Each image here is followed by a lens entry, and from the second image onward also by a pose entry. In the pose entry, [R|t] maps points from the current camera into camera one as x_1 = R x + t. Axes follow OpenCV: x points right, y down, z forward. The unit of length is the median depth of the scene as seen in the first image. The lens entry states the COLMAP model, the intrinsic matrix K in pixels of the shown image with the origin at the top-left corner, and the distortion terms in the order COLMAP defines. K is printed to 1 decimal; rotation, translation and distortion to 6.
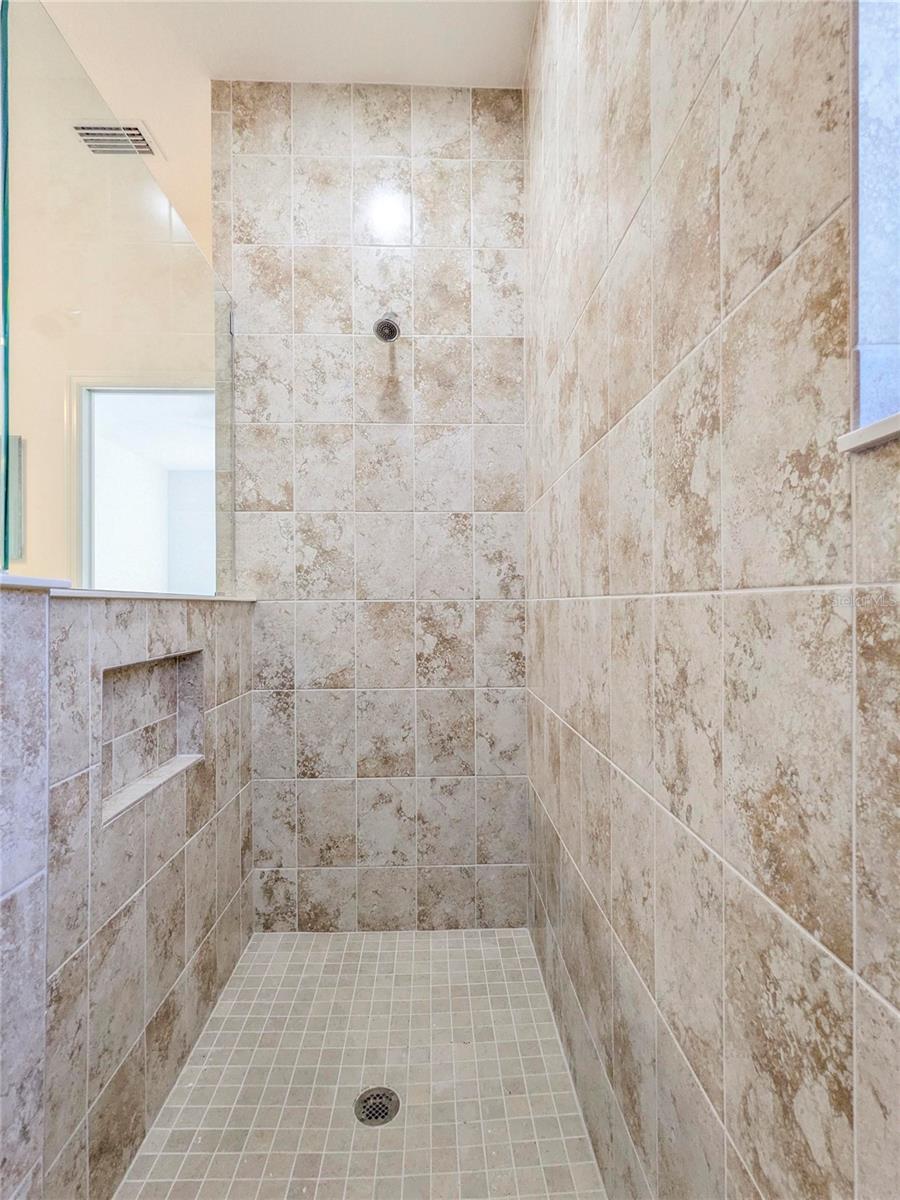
lens RADIAL K [[581.8, 0, 449.2], [0, 581.8, 602.7], [0, 0, 1]] dist [0.002053, 0.002544]
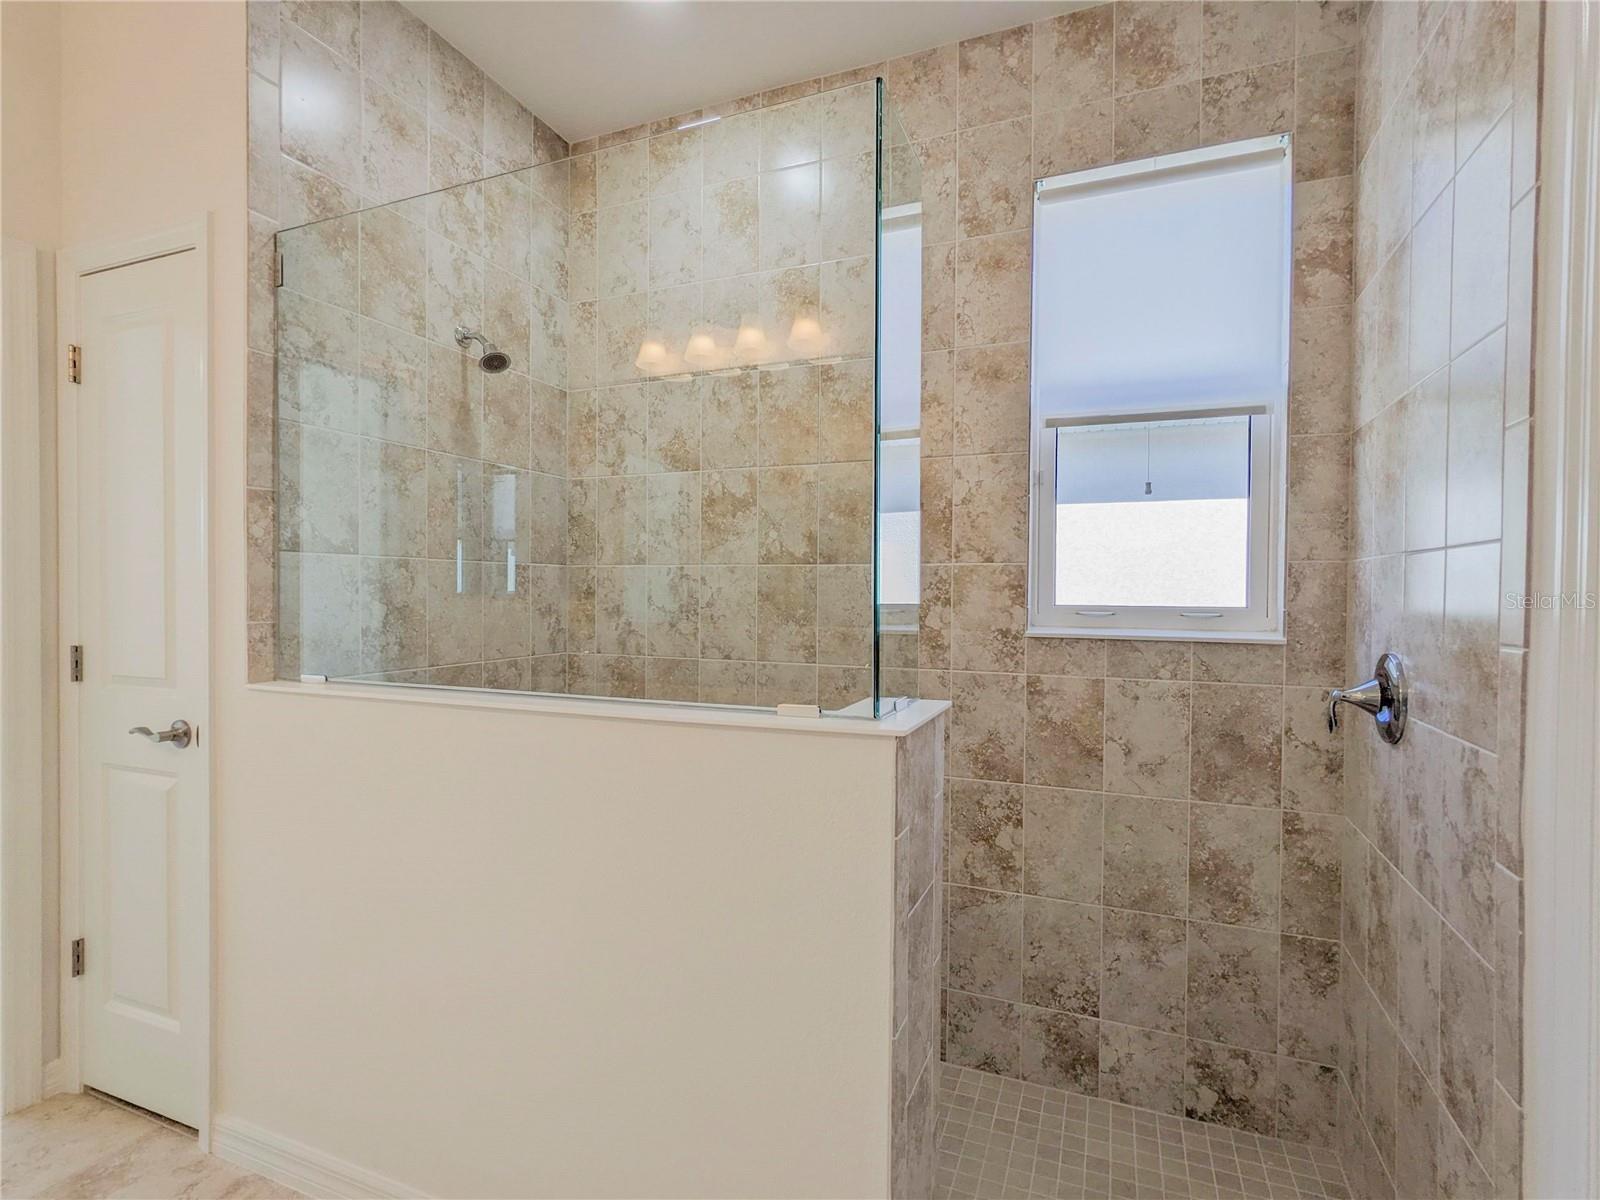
lens RADIAL K [[775.7, 0, 809.8], [0, 775.7, 600.0], [0, 0, 1]] dist [0.002053, 0.002544]
pose [[0.396847, -0.005003, 0.917871, -0.946803], [-0.012837, 0.999857, 0.011000, -0.117630], [-0.917795, -0.016149, 0.396726, 0.079858]]
